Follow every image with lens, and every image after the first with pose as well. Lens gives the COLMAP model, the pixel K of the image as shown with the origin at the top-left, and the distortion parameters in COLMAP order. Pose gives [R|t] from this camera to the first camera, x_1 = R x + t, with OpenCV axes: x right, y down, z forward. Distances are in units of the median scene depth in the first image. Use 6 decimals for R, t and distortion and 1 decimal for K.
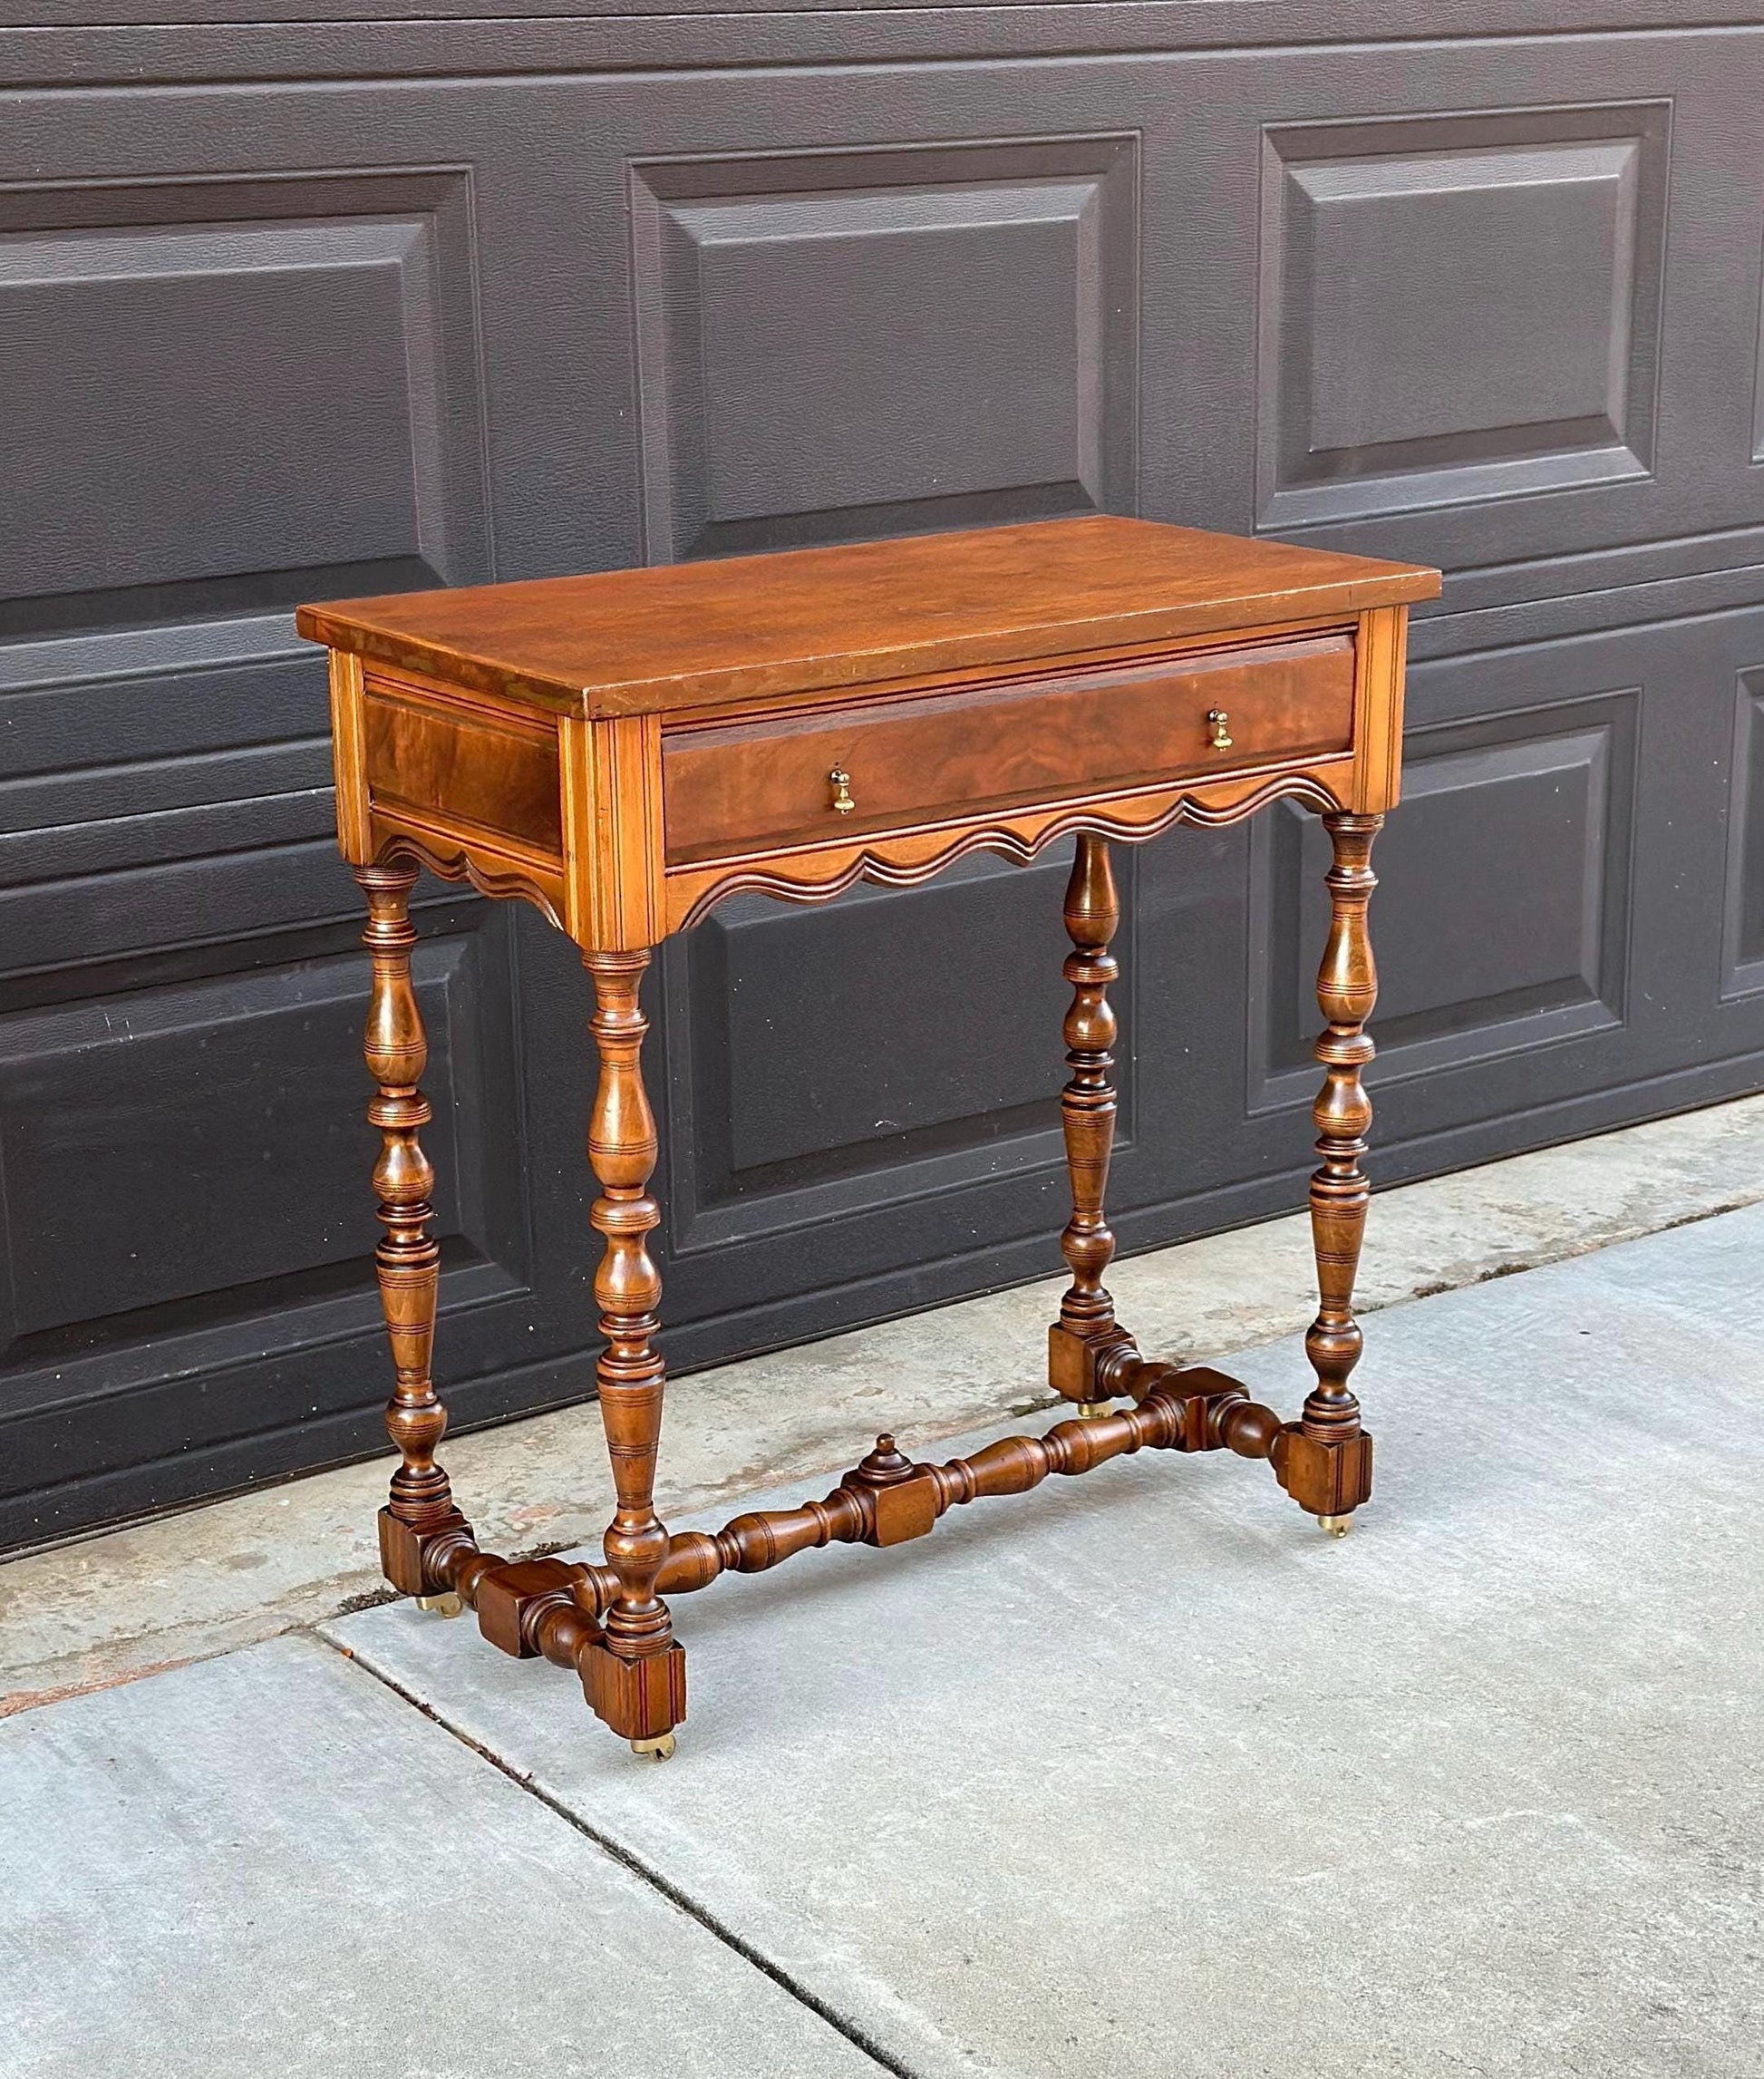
lens RADIAL K [[3764.5, 0, 882.3], [0, 3764.5, 1226.0], [0, 0, 1]] dist [0.154325, -0.084742]
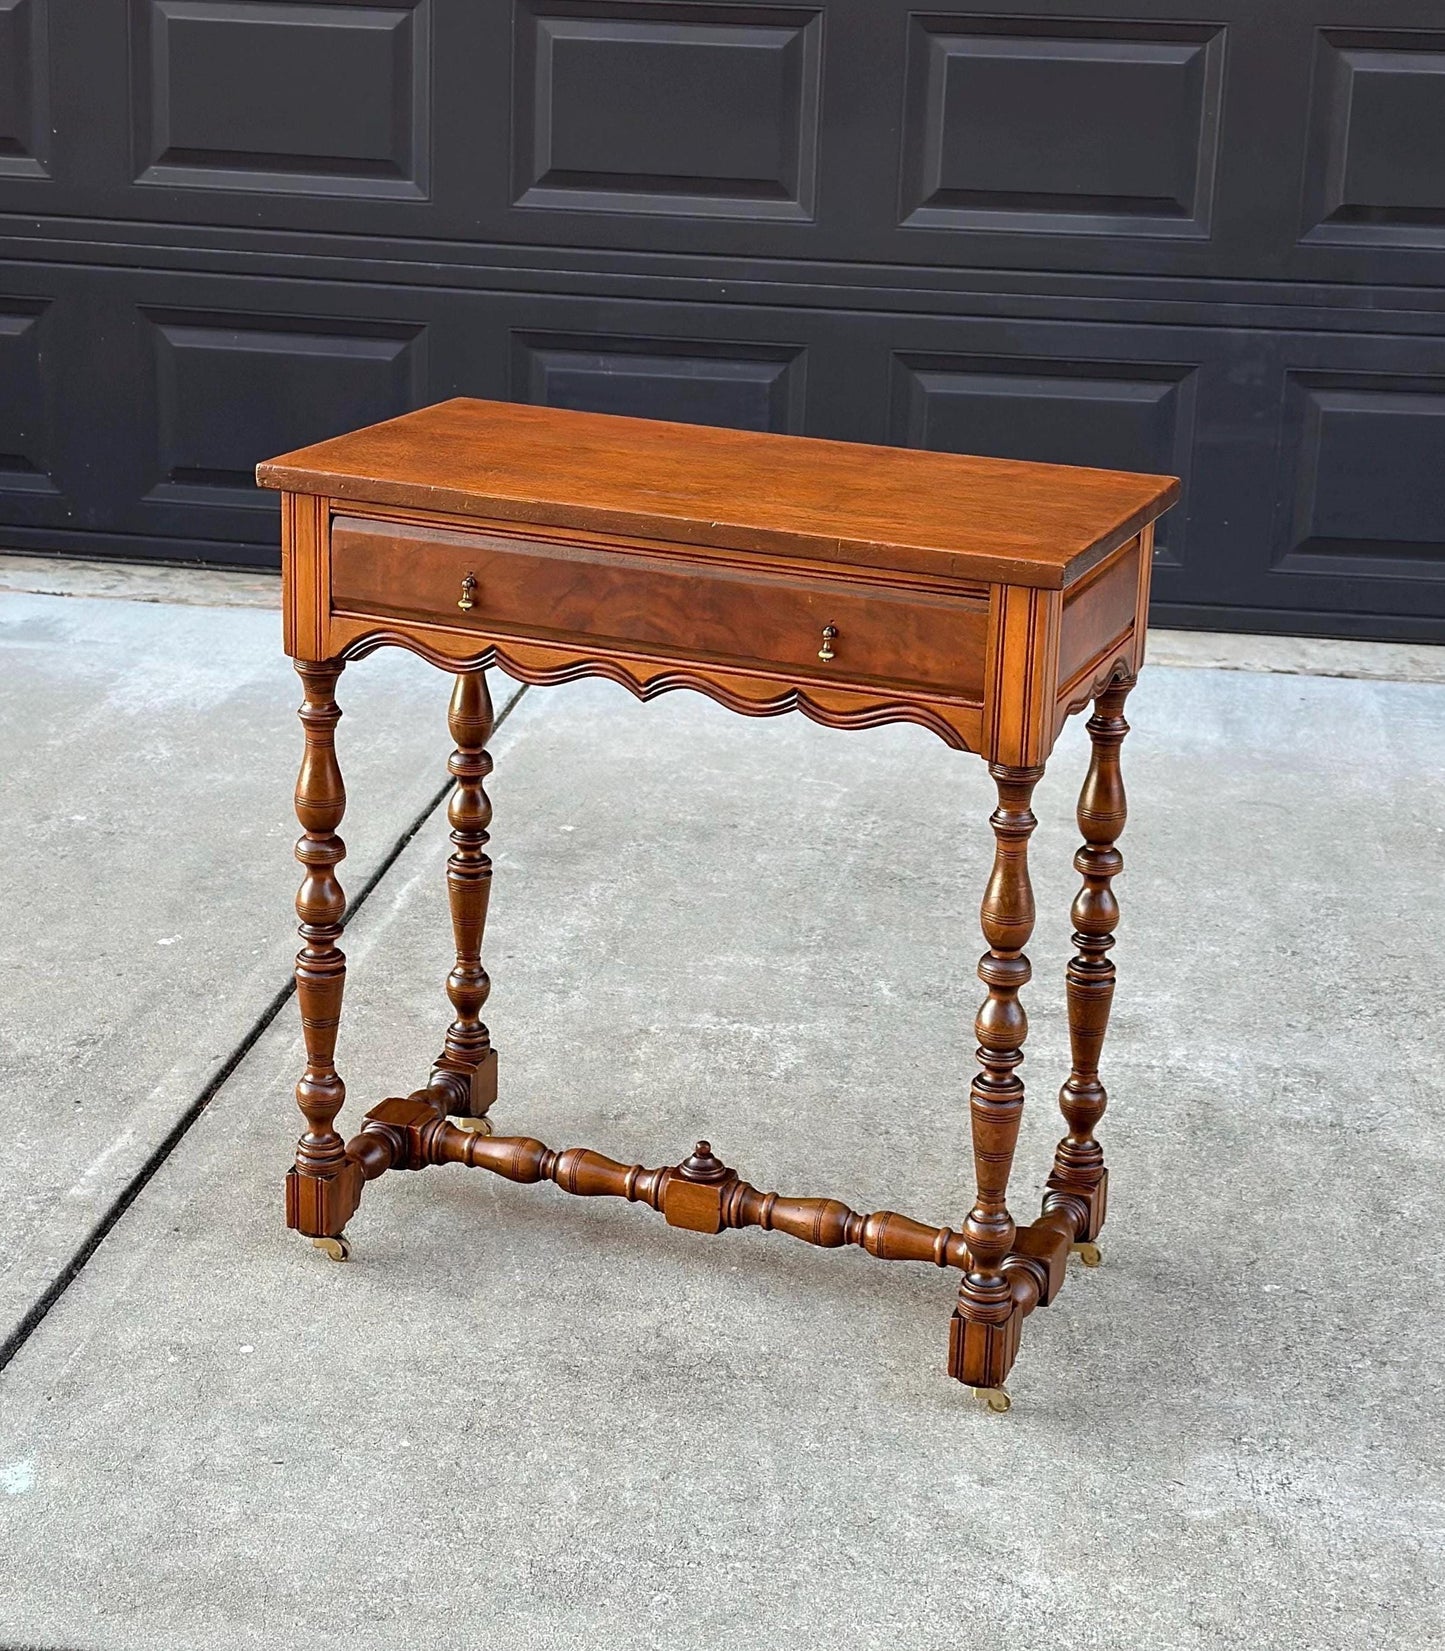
lens RADIAL K [[3083.7, 0, 719.9], [0, 3083.7, 716.4], [0, 0, 1]] dist [0.177052, -0.028577]
pose [[0.522757, 0.270312, -0.808490, 0.783442], [-0.307248, 0.944399, 0.117090, -0.195537], [0.795188, 0.187197, 0.576744, 0.397549]]
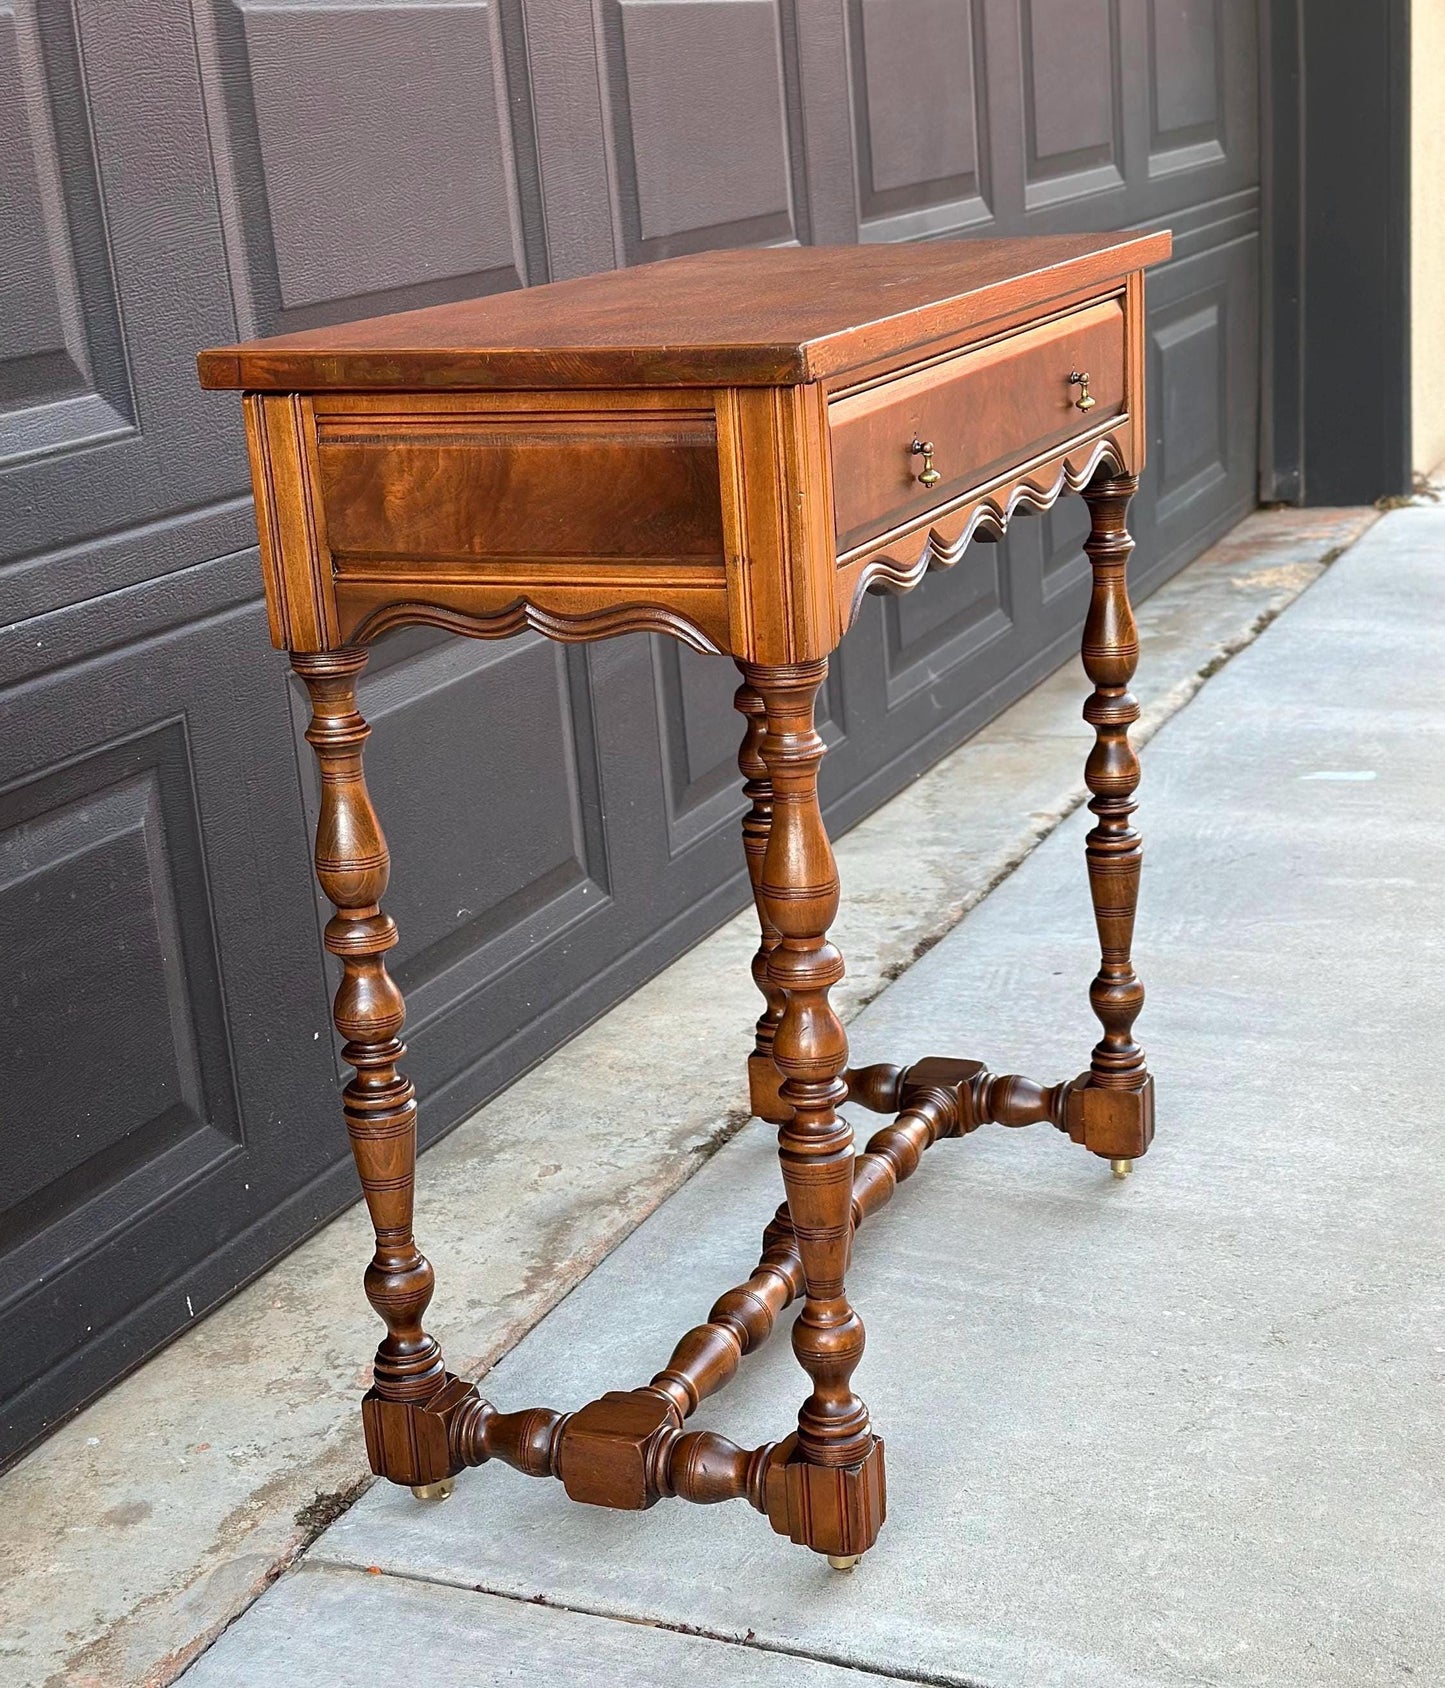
lens RADIAL K [[2683.5, 0, 753.1], [0, 2683.5, 920.0], [0, 0, 1]] dist [0.146354, -0.055339]
pose [[0.859579, -0.196334, 0.471780, -0.323072], [0.215336, 0.976439, 0.014011, -0.022033], [-0.463415, 0.089547, 0.881605, 0.392326]]
